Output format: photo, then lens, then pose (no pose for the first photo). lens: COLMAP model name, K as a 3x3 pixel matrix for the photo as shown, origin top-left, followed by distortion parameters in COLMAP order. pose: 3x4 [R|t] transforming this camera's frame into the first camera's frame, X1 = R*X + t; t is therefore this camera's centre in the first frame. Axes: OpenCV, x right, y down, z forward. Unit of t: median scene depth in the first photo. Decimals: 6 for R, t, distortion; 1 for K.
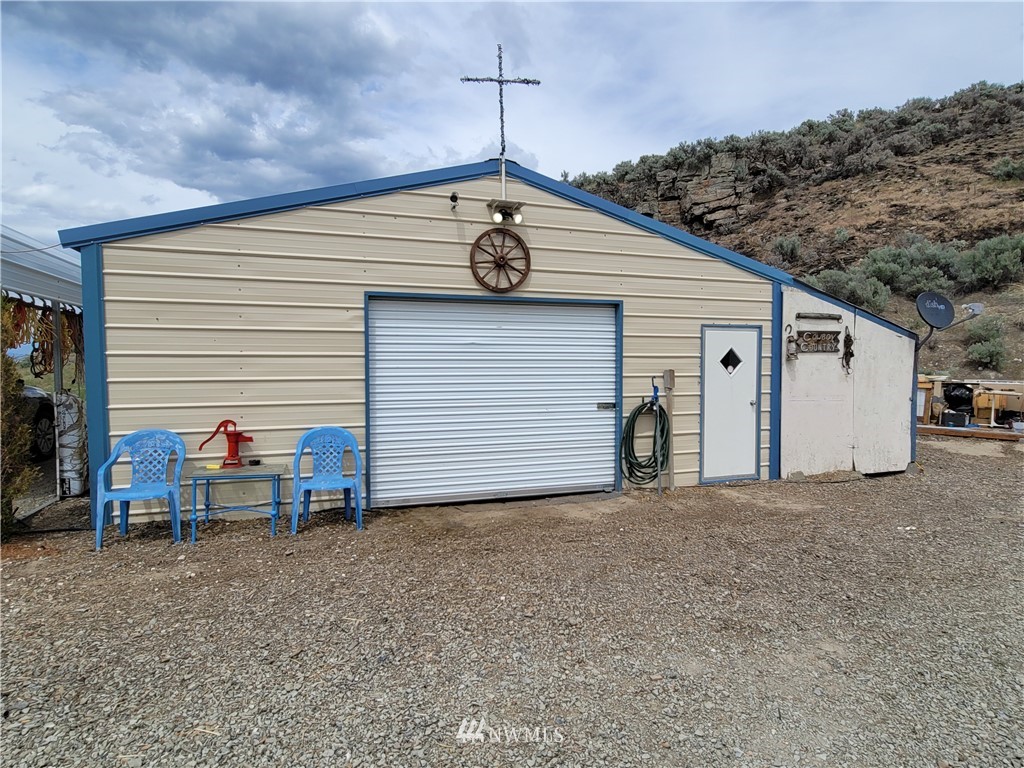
lens RADIAL K [[604.5, 0, 512.0], [0, 604.5, 384.0], [0, 0, 1]] dist [-0.000220, -0.000129]
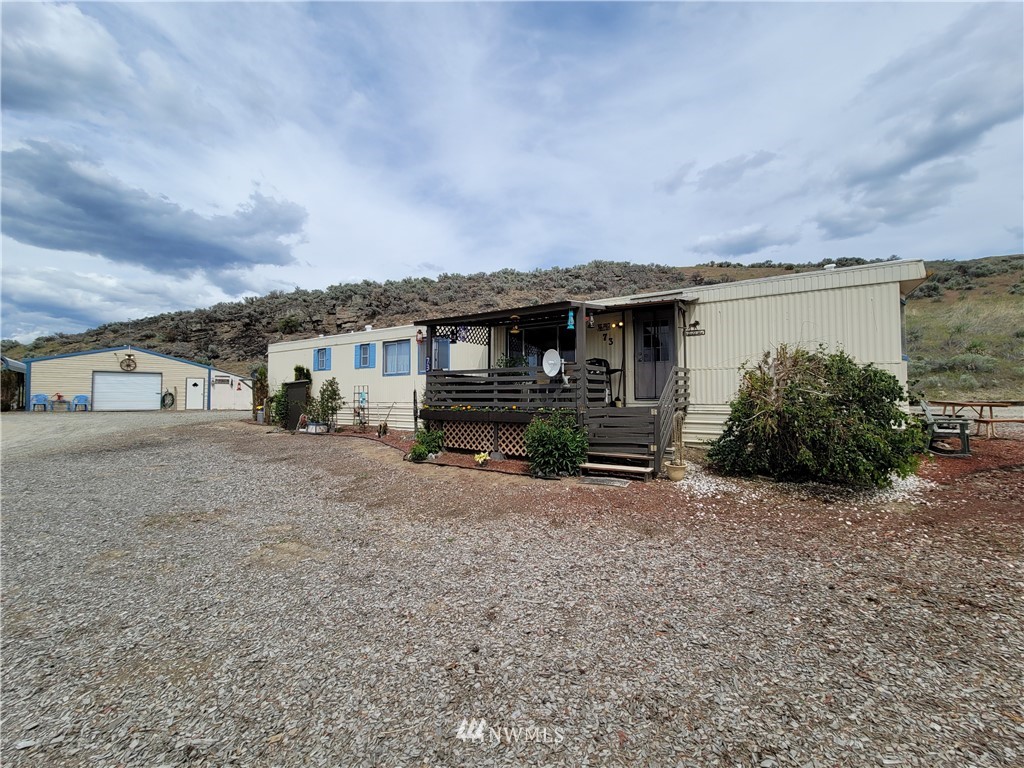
lens RADIAL K [[421.5, 0, 512.0], [0, 421.5, 384.0], [0, 0, 1]] dist [-0.000962, -0.000120]
pose [[0.912809, 0.014221, 0.408140, 1.298851], [0.012488, 0.997954, -0.062703, 0.196669], [-0.408197, 0.062332, 0.910763, -3.120055]]
